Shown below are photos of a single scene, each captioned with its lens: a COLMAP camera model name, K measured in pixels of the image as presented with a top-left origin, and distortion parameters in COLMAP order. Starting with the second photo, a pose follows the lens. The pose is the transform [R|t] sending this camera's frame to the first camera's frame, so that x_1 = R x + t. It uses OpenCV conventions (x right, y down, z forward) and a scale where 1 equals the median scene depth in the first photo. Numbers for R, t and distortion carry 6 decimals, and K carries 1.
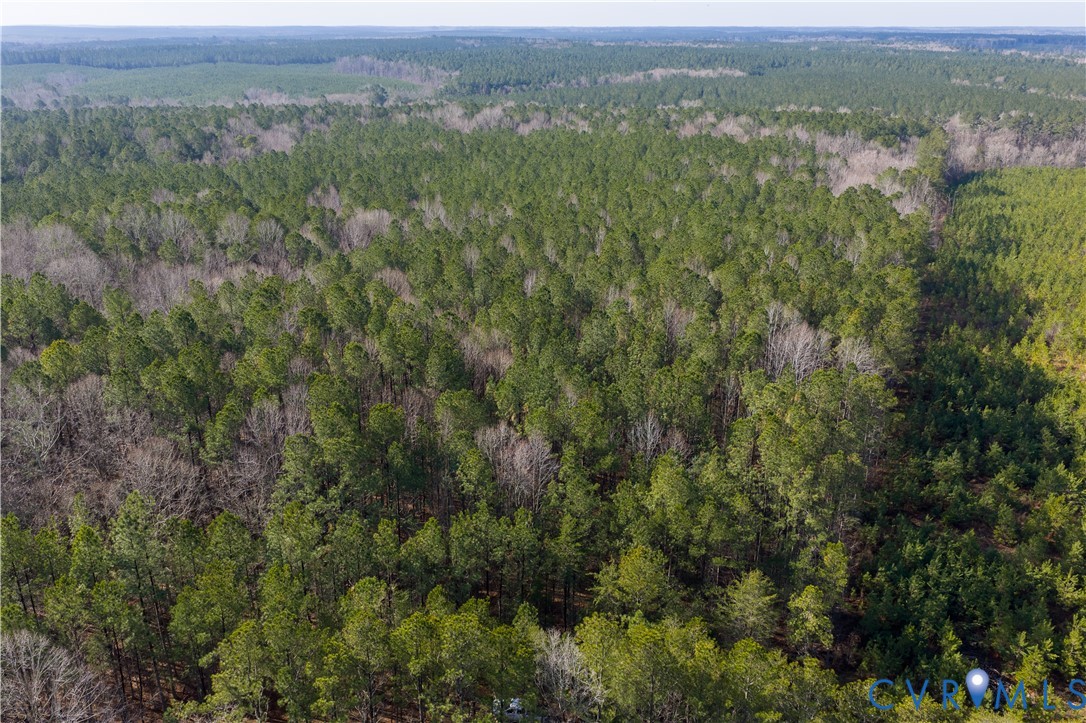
lens RADIAL K [[893.3, 0, 547.4], [0, 893.3, 362.9], [0, 0, 1]] dist [0.010096, -0.012366]
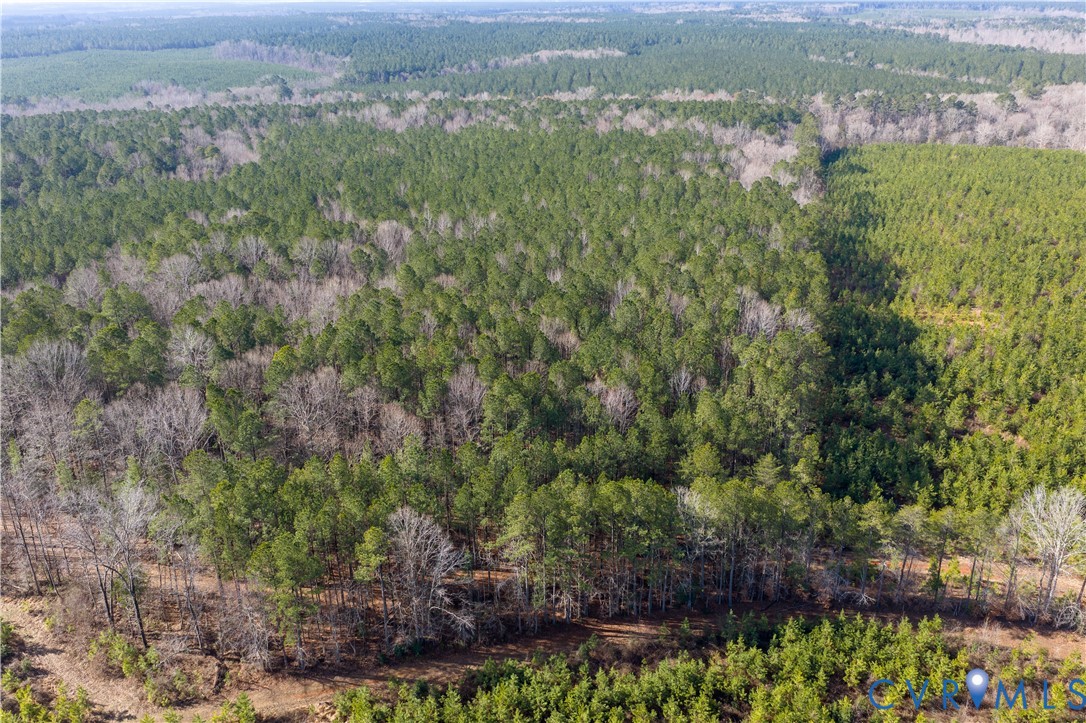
lens RADIAL K [[893.3, 0, 547.4], [0, 893.3, 362.9], [0, 0, 1]] dist [0.010096, -0.012366]
pose [[0.988963, -0.068435, 0.131407, -0.116934], [0.063863, 0.997208, 0.038700, -0.009424], [-0.133689, -0.029881, 0.990573, -0.183110]]
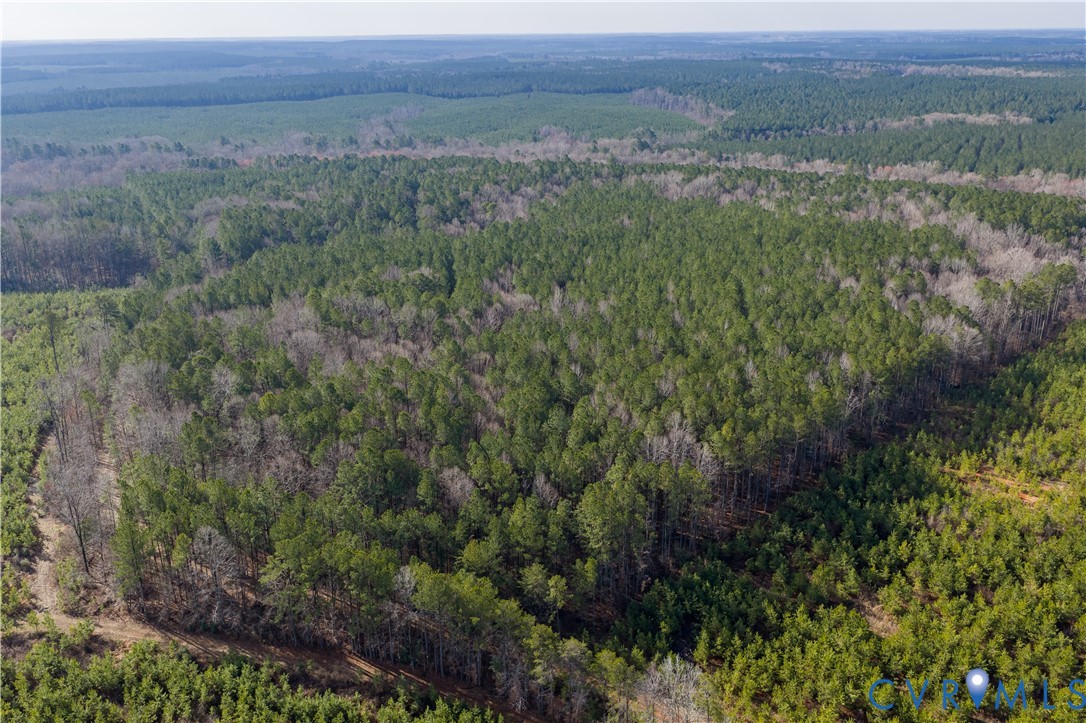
lens RADIAL K [[893.3, 0, 547.4], [0, 893.3, 362.9], [0, 0, 1]] dist [0.010096, -0.012366]
pose [[0.939187, 0.110987, -0.324977, 0.245581], [-0.111894, 0.993592, 0.015959, -0.069609], [0.324665, 0.021375, 0.945587, -0.249448]]
